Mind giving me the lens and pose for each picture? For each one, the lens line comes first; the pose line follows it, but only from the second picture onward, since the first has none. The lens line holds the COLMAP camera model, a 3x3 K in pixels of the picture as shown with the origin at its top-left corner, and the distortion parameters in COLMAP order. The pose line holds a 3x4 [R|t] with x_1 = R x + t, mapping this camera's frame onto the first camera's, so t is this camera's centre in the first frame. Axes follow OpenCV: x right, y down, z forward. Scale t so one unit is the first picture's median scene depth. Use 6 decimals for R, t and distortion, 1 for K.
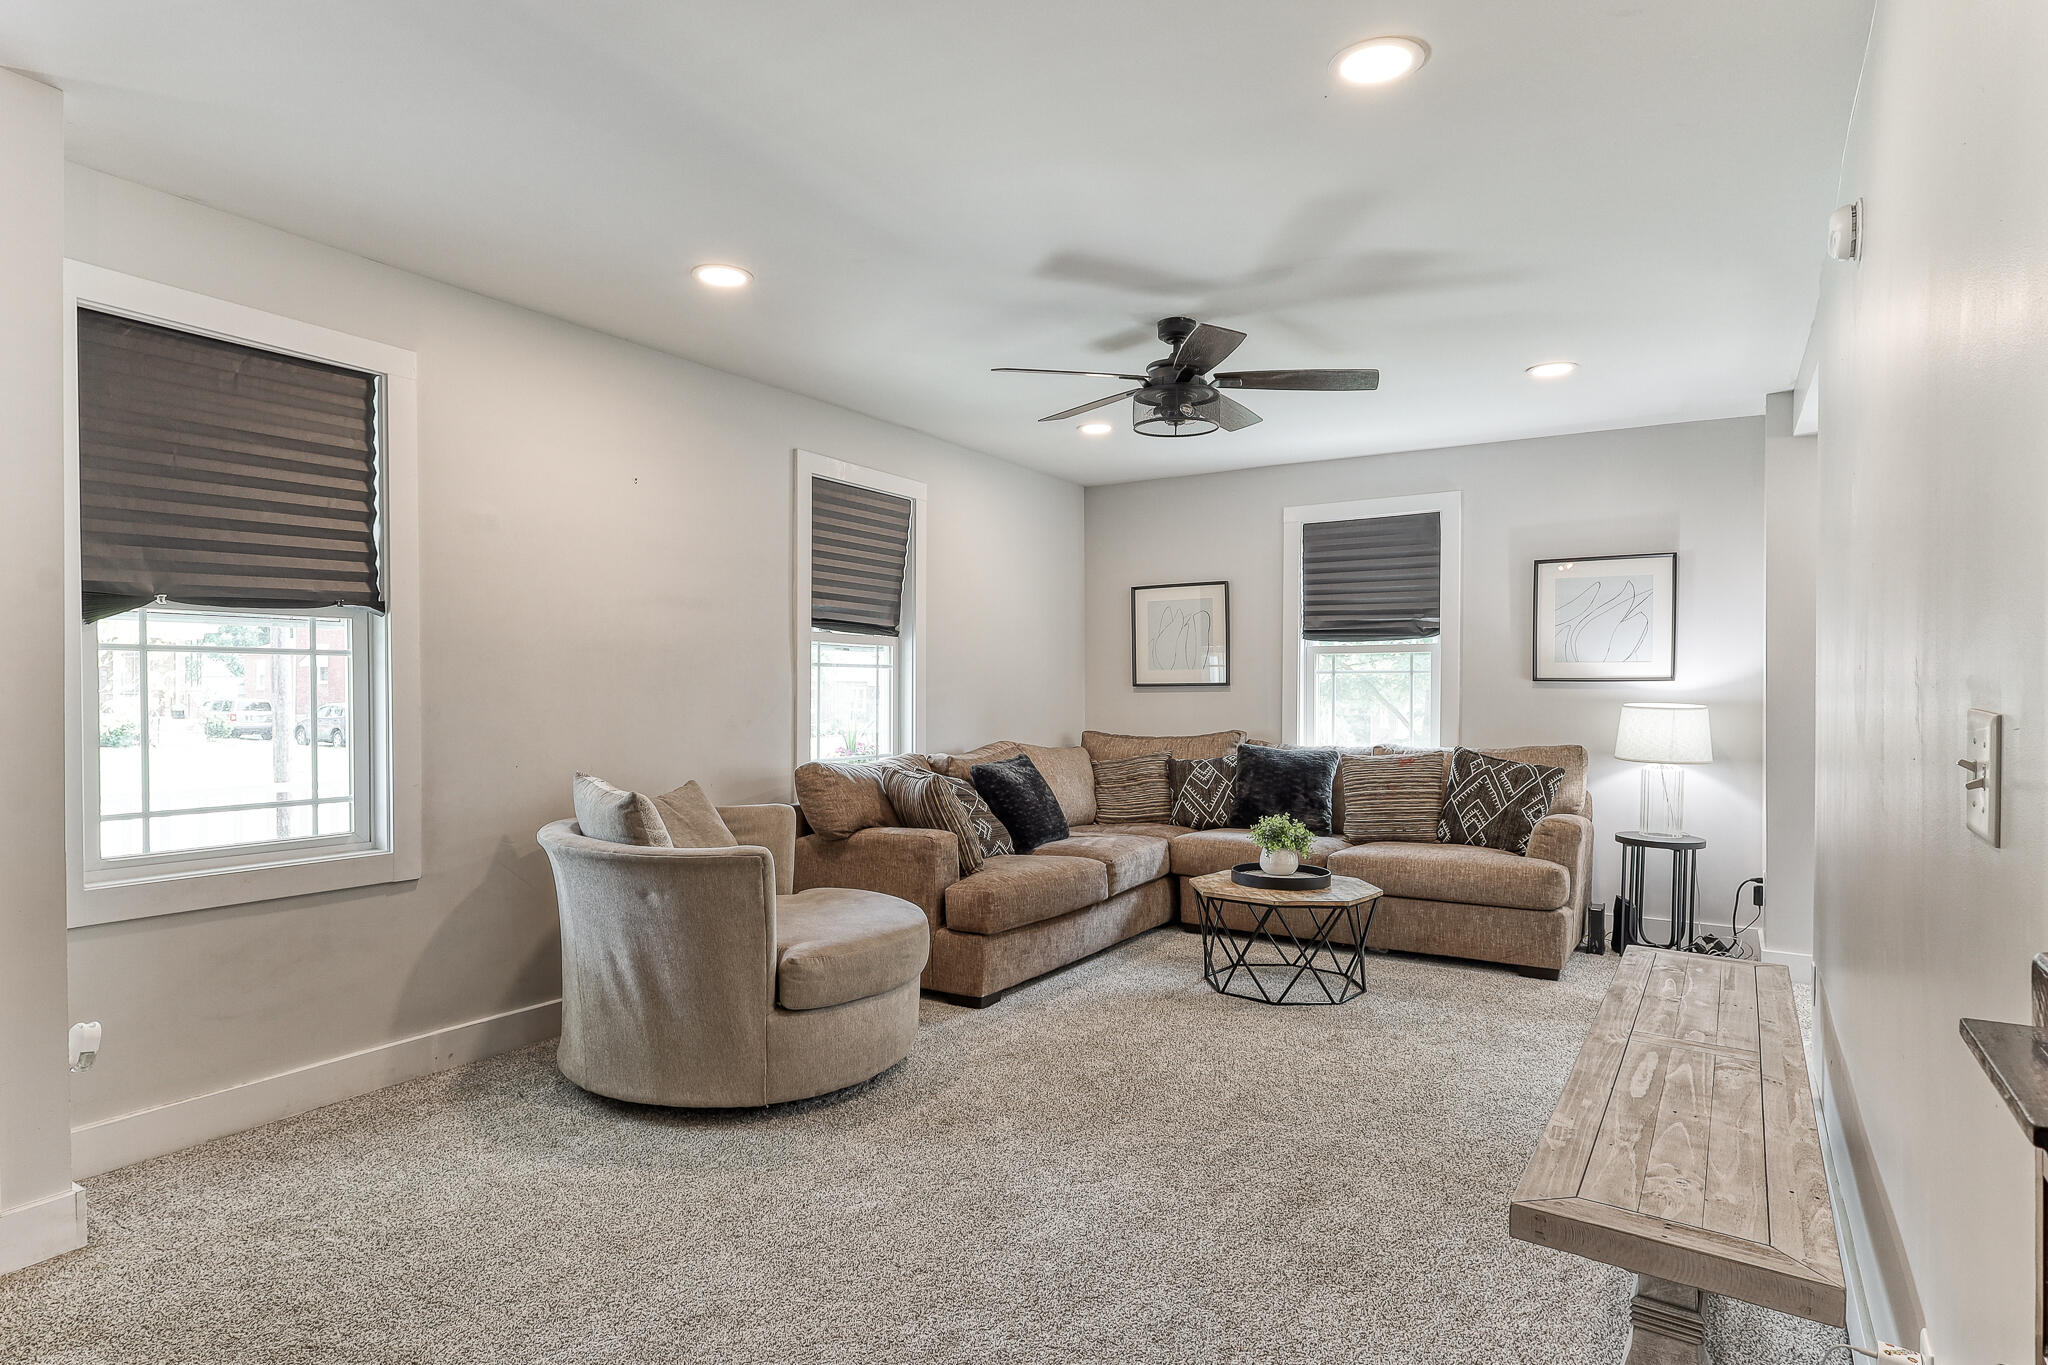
lens RADIAL K [[1126.9, 0, 1003.6], [0, 1126.9, 705.8], [0, 0, 1]] dist [0.000057, 0.003605]
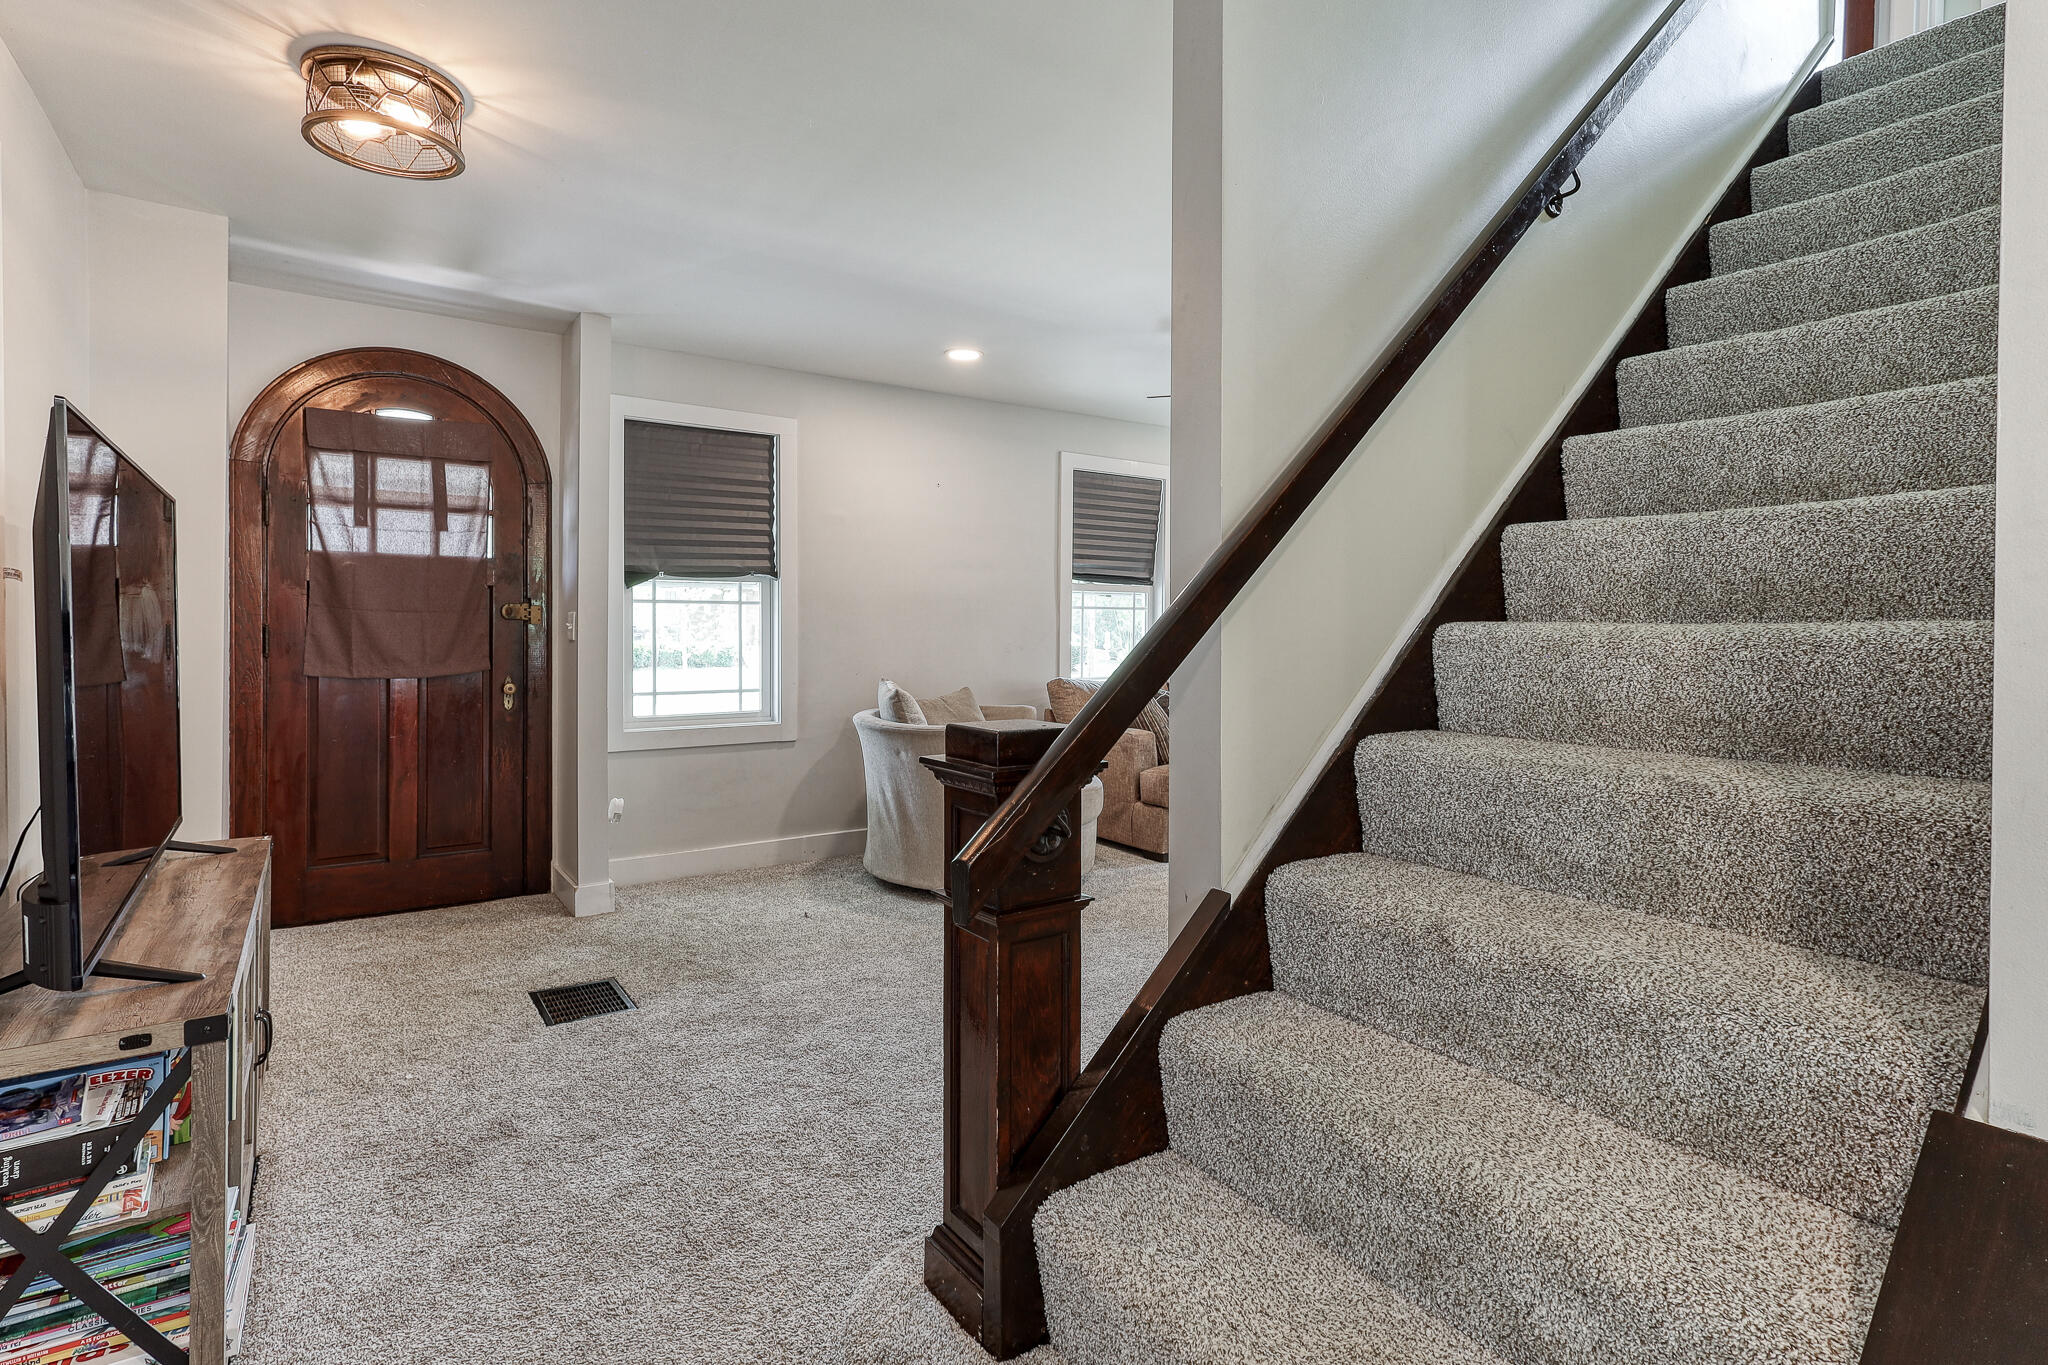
lens RADIAL K [[1004.8, 0, 986.0], [0, 1004.8, 634.5], [0, 0, 1]] dist [0.004982, 0.000942]
pose [[0.916108, 0.005990, -0.400888, 0.240996], [-0.009044, 0.999943, -0.005728, 0.004284], [0.400830, 0.008873, 0.916109, -0.171076]]
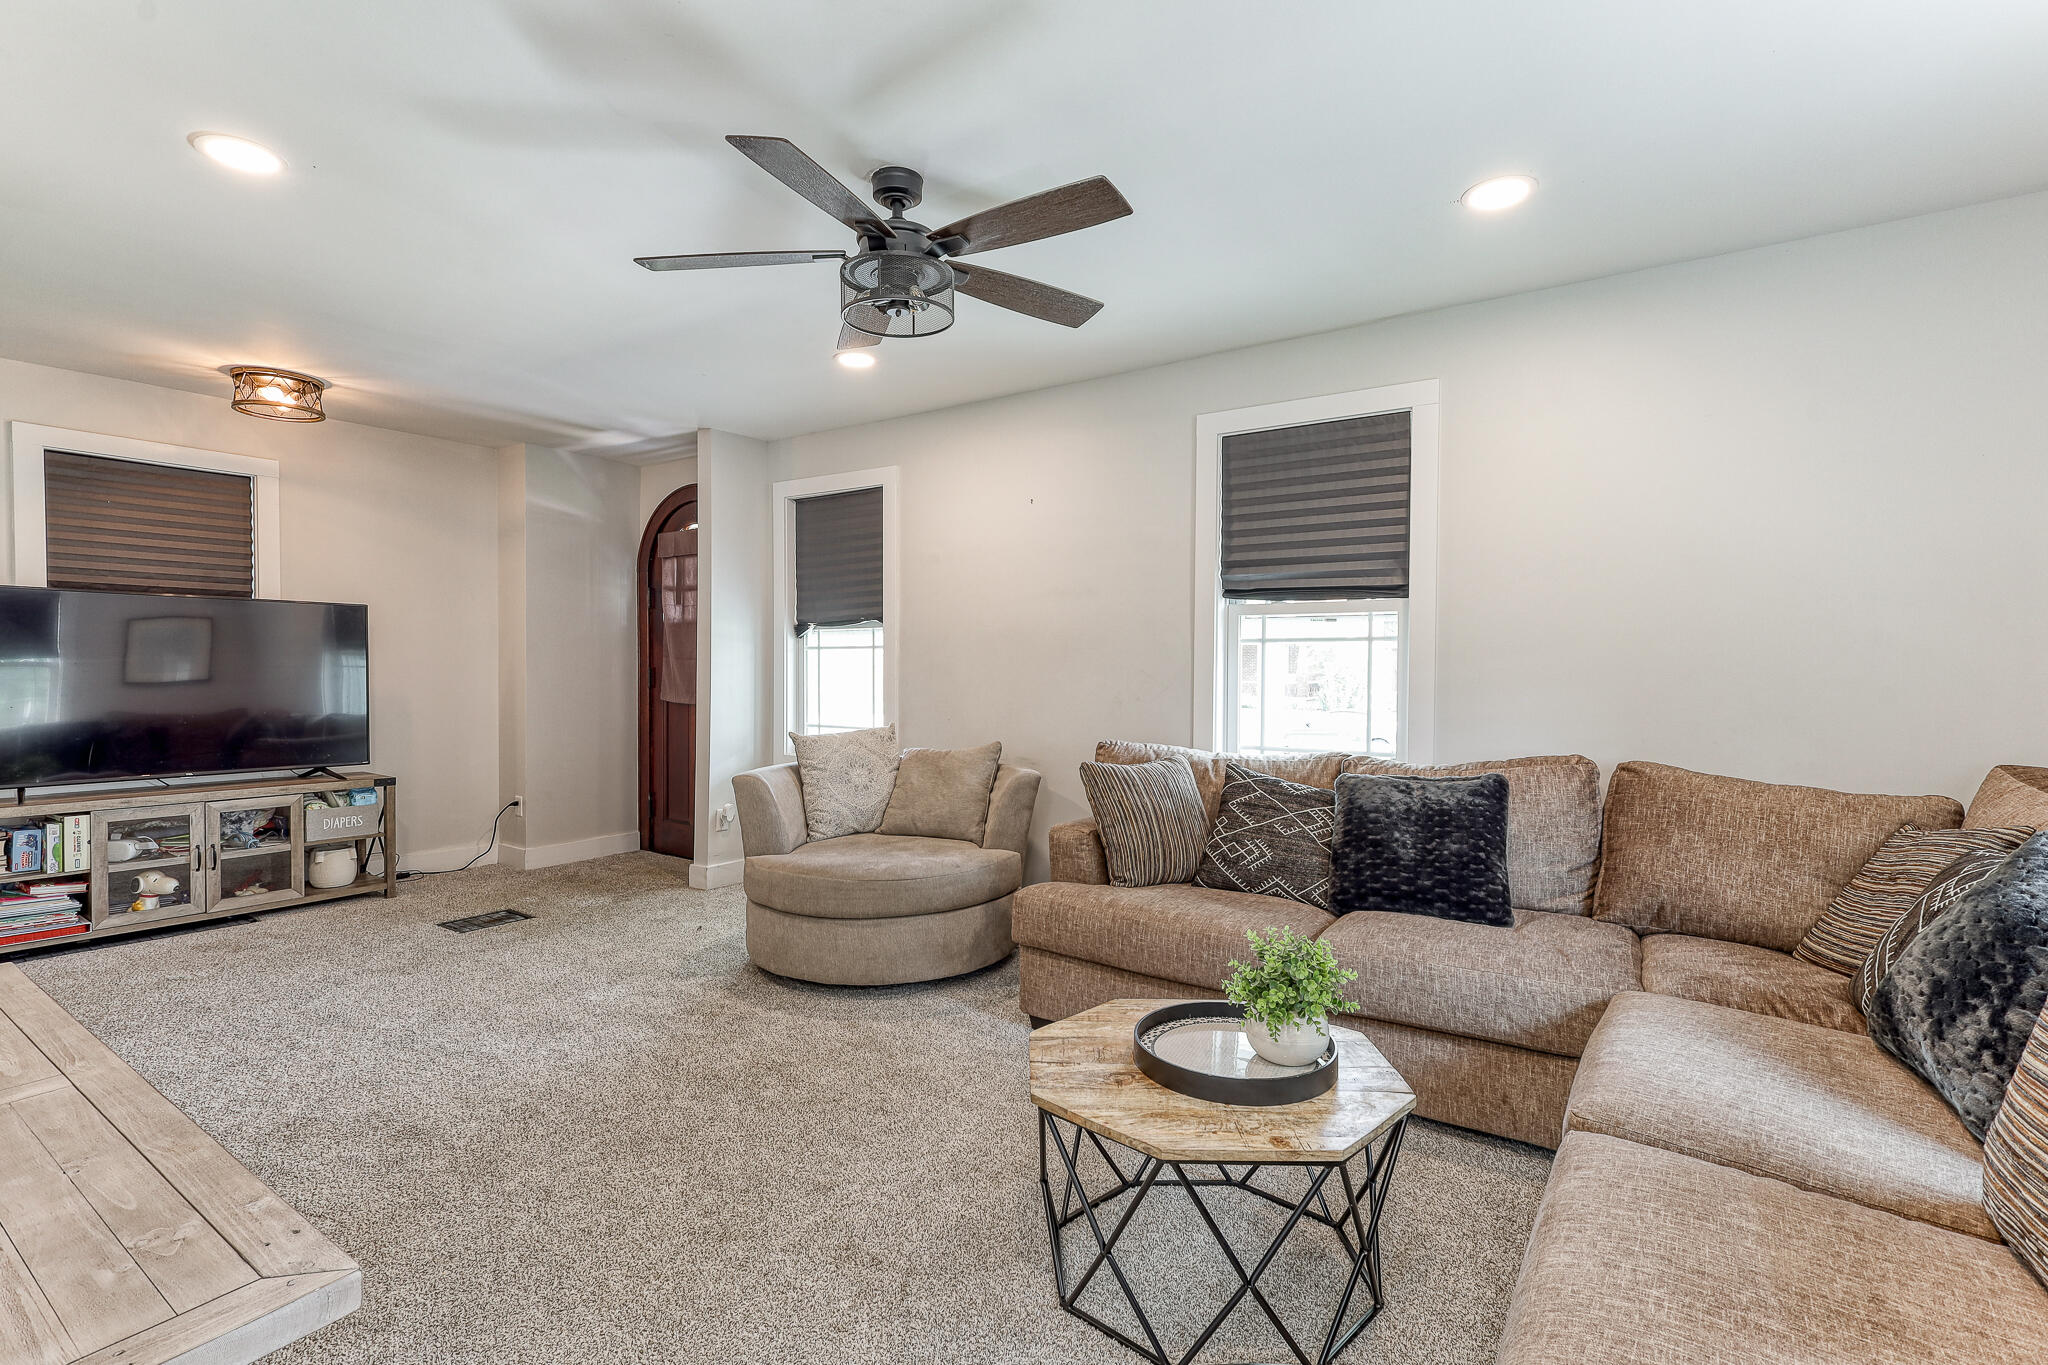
lens RADIAL K [[957.4, 0, 1022.4], [0, 957.4, 686.9], [0, 0, 1]] dist [0.003432, 0.001529]
pose [[-0.036134, 0.019564, -0.999155, 0.681083], [-0.016718, 0.999657, 0.020179, -0.012817], [0.999207, 0.017433, -0.035795, 0.947959]]
